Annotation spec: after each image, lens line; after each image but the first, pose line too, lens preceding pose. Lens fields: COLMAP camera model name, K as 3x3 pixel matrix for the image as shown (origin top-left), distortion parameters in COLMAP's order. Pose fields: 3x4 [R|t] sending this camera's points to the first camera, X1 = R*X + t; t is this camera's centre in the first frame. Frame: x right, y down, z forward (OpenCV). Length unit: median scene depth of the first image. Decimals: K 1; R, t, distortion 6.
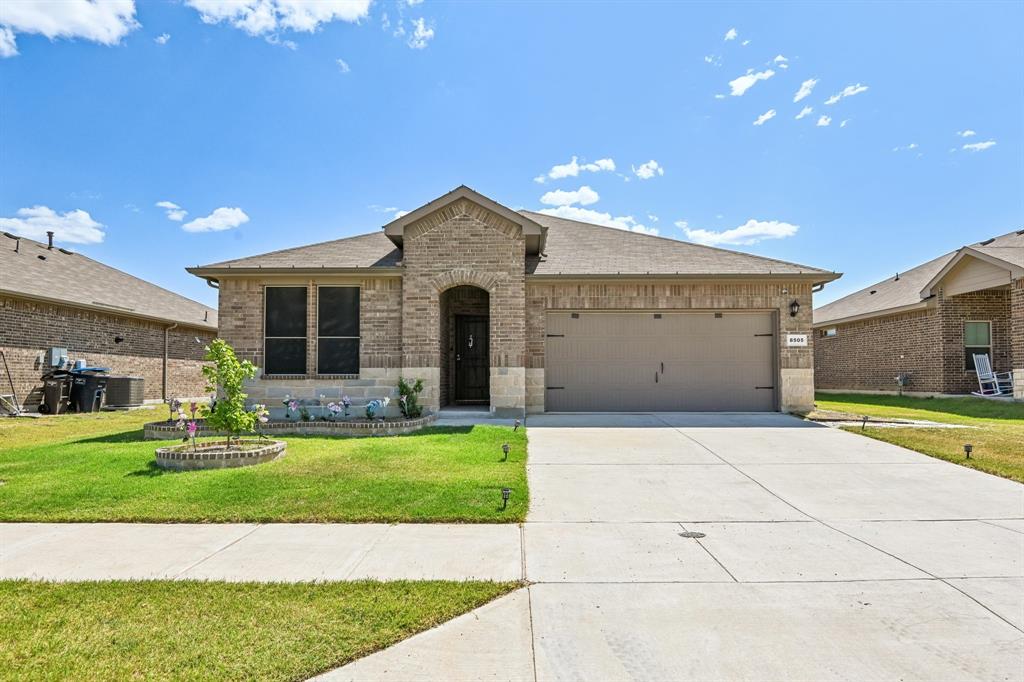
lens RADIAL K [[582.7, 0, 514.7], [0, 582.7, 371.3], [0, 0, 1]] dist [-0.006198, -0.001104]
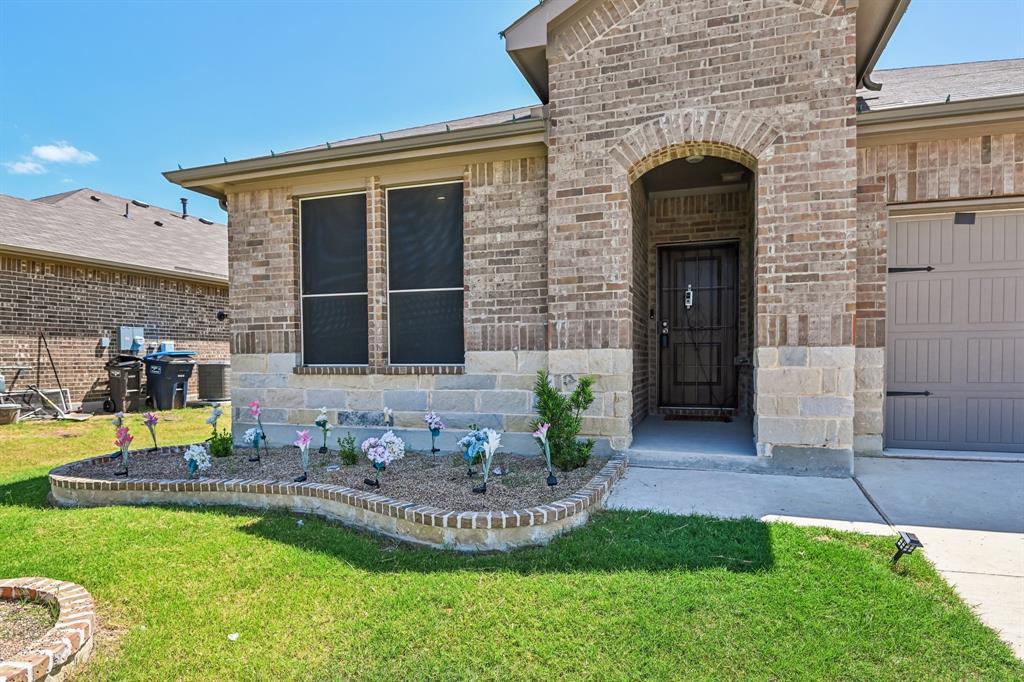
lens RADIAL K [[582.7, 0, 514.7], [0, 582.7, 371.3], [0, 0, 1]] dist [-0.006198, -0.001104]
pose [[0.951193, 0.001584, -0.308592, -0.077178], [0.010932, 0.999186, 0.038823, -0.007481], [0.308402, -0.040301, 0.950402, 0.552021]]
